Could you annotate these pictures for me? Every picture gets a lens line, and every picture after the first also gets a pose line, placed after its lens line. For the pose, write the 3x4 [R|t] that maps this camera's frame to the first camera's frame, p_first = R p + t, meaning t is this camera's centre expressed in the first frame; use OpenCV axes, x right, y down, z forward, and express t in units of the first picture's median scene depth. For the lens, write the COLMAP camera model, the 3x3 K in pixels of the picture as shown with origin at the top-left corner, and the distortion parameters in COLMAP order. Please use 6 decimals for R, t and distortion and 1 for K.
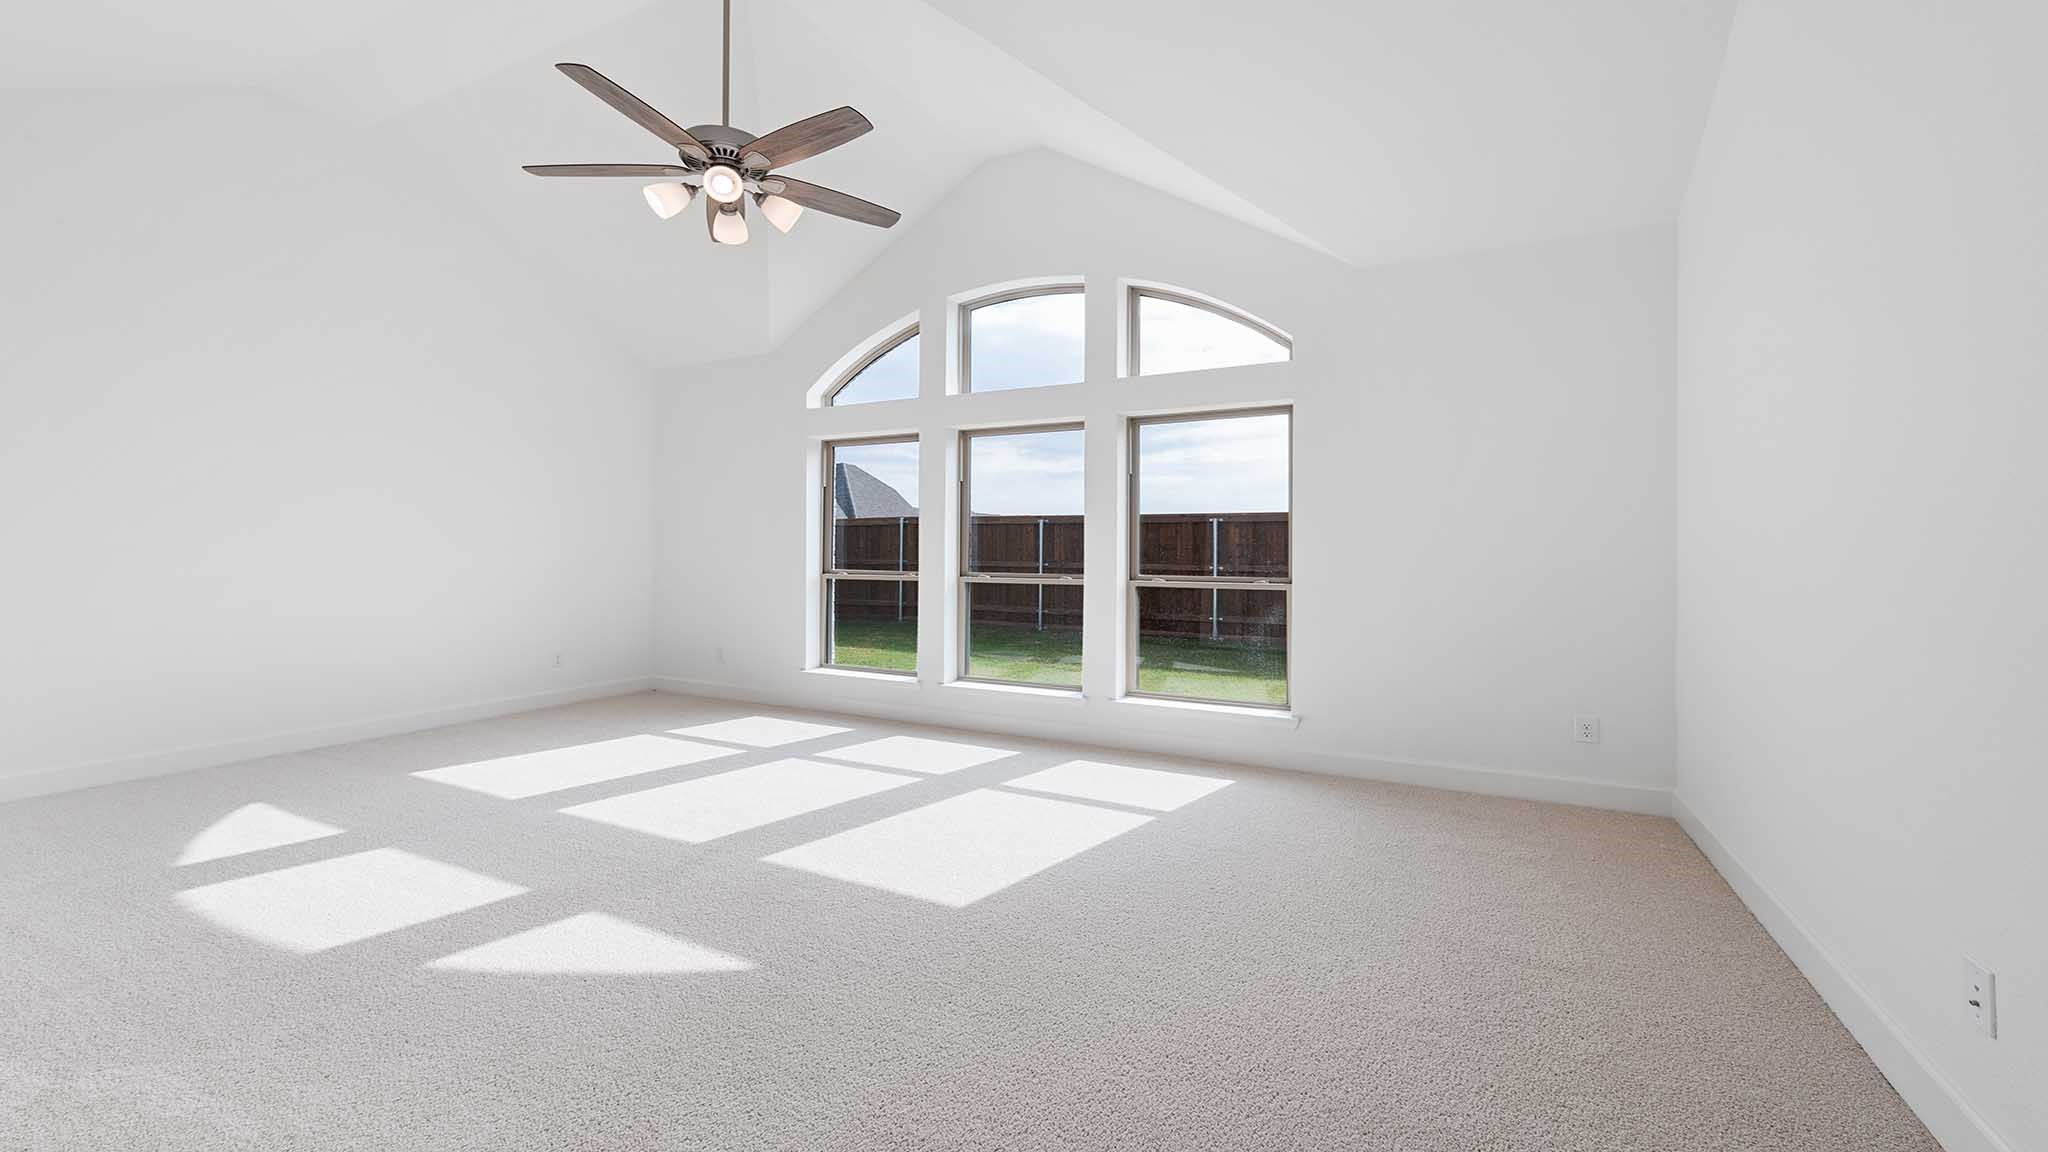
lens RADIAL K [[838.9, 0, 1023.9], [0, 838.9, 539.4], [0, 0, 1]] dist [0.018382, 0.000015]
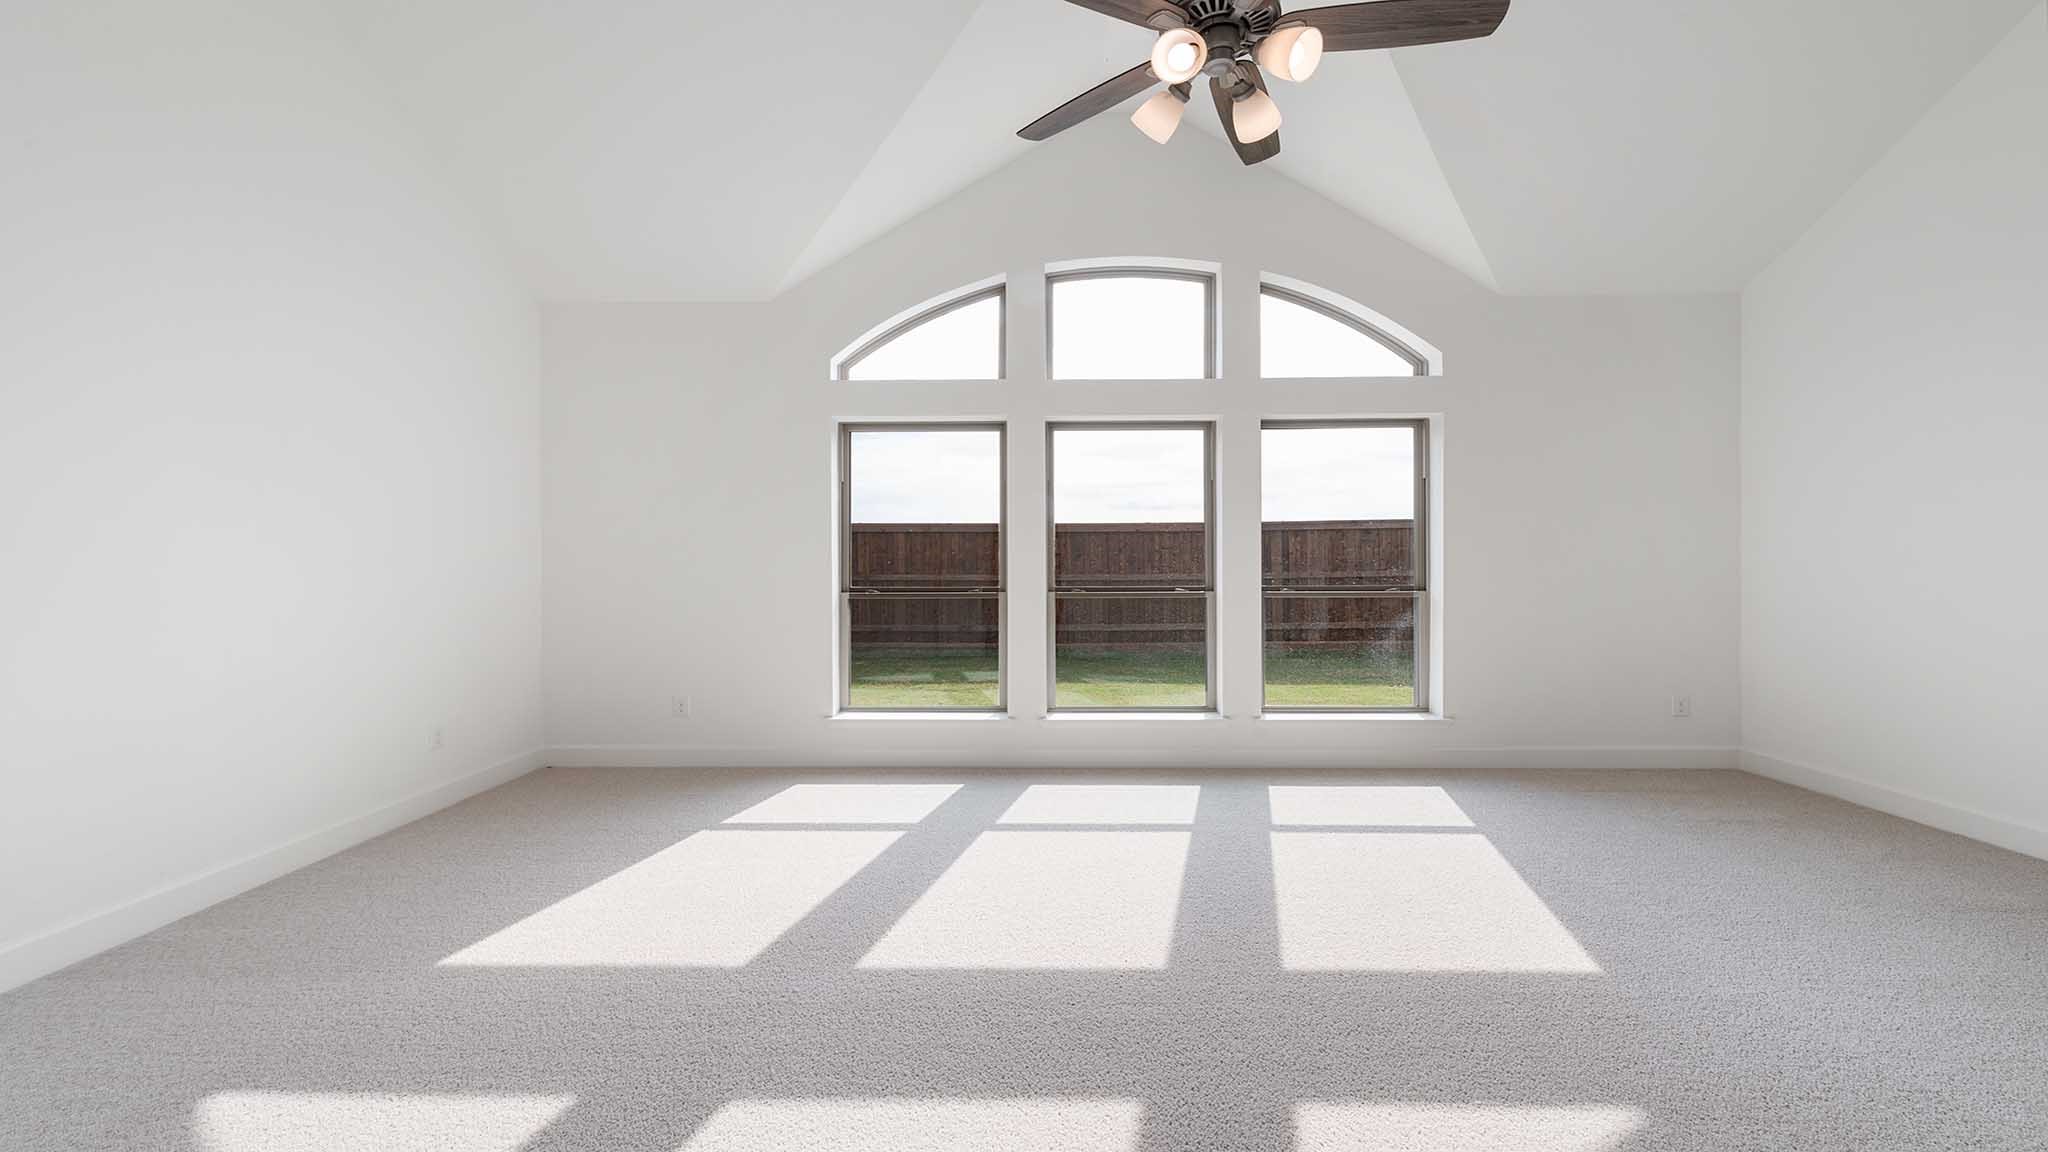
lens RADIAL K [[821.3, 0, 1024.0], [0, 821.3, 576.0], [0, 0, 1]] dist [-0.000138, -0.000005]
pose [[0.882247, -0.017478, 0.470462, -0.420894], [0.002940, 0.999496, 0.031619, 0.001312], [-0.470777, -0.026513, 0.881854, 0.226132]]
